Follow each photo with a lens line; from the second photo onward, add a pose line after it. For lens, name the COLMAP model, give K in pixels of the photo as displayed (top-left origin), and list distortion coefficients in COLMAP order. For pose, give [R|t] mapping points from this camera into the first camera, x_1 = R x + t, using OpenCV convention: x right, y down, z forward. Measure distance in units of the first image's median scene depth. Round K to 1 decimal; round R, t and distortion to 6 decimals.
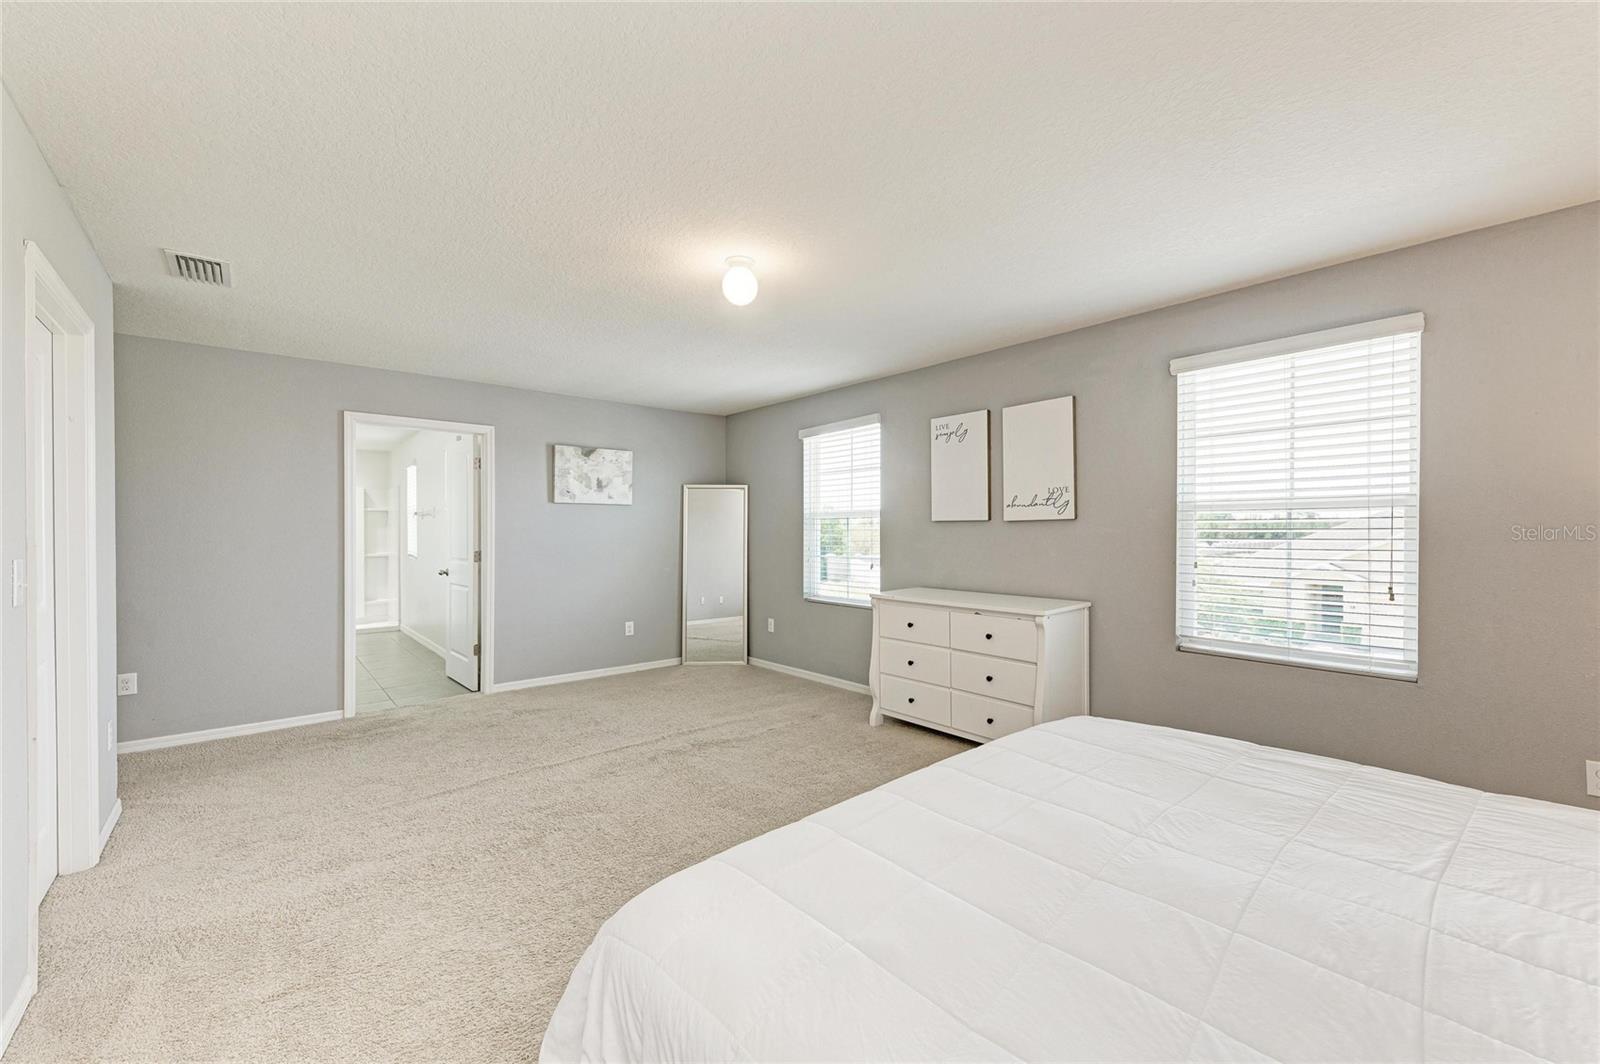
lens RADIAL K [[631.8, 0, 793.9], [0, 631.8, 532.7], [0, 0, 1]] dist [-0.002201, -0.000081]
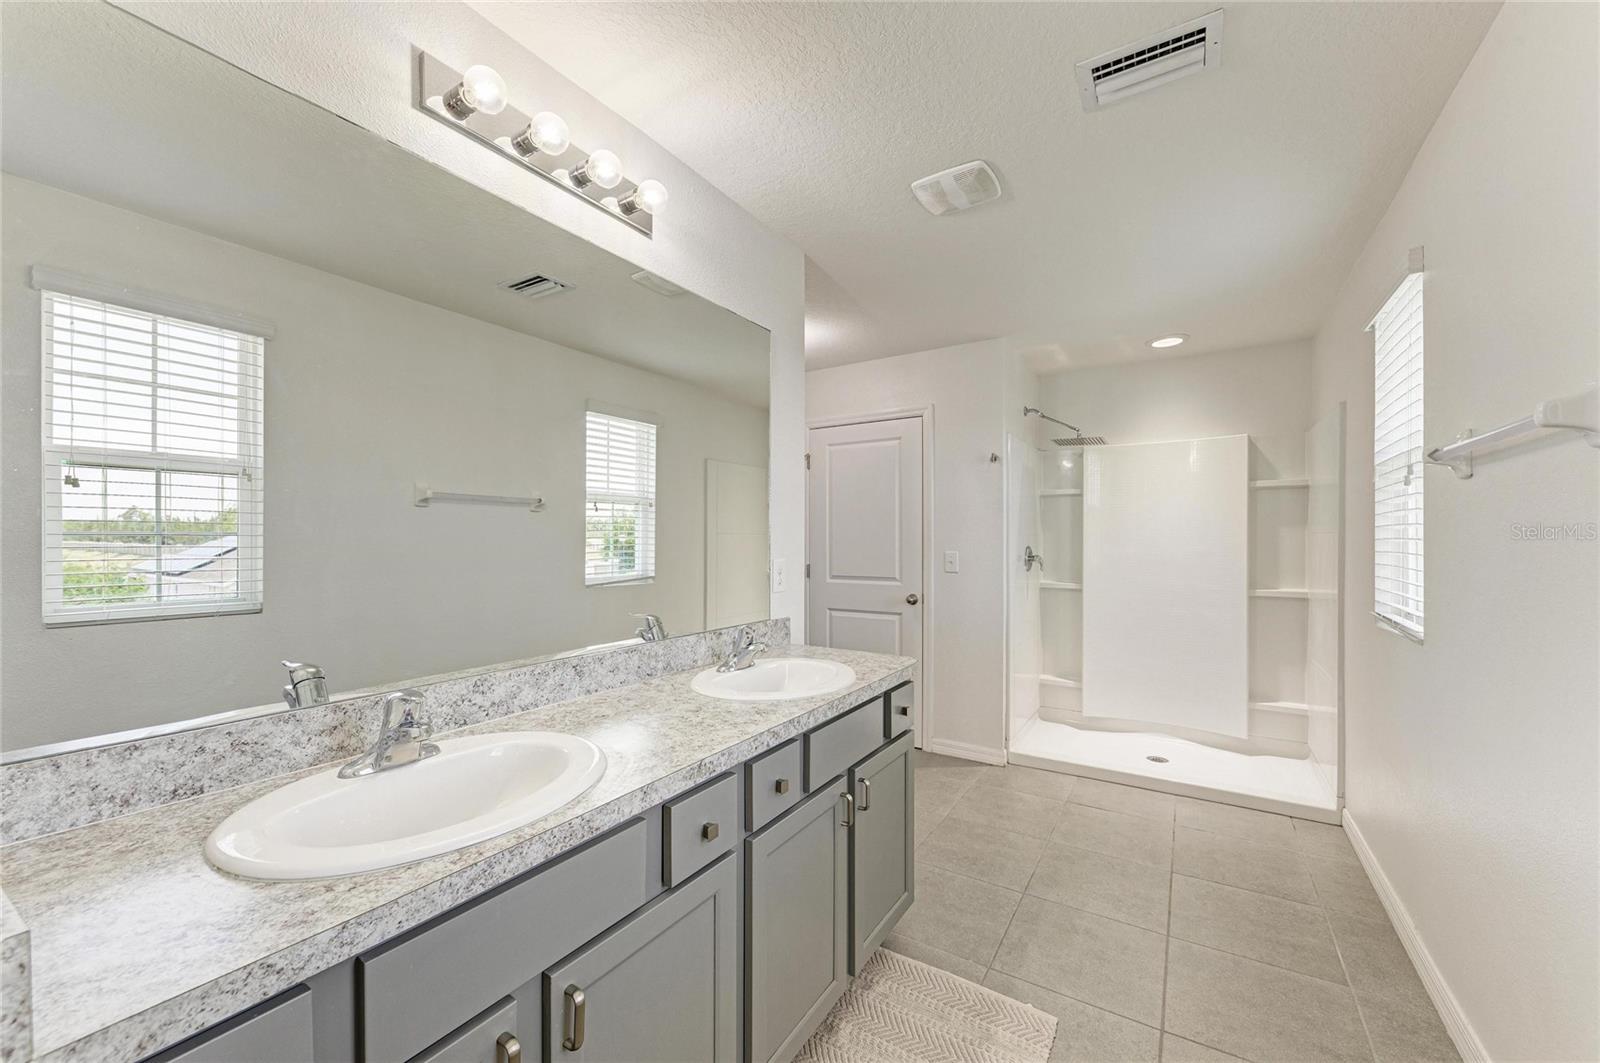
lens RADIAL K [[631.8, 0, 800.0], [0, 631.8, 544.2], [0, 0, 1]] dist [-0.002201, -0.000081]
pose [[0.308520, 0.004910, -0.951205, -0.369013], [-0.002464, 0.999987, 0.004362, 0.001842], [0.951215, 0.000998, 0.308528, 0.580453]]
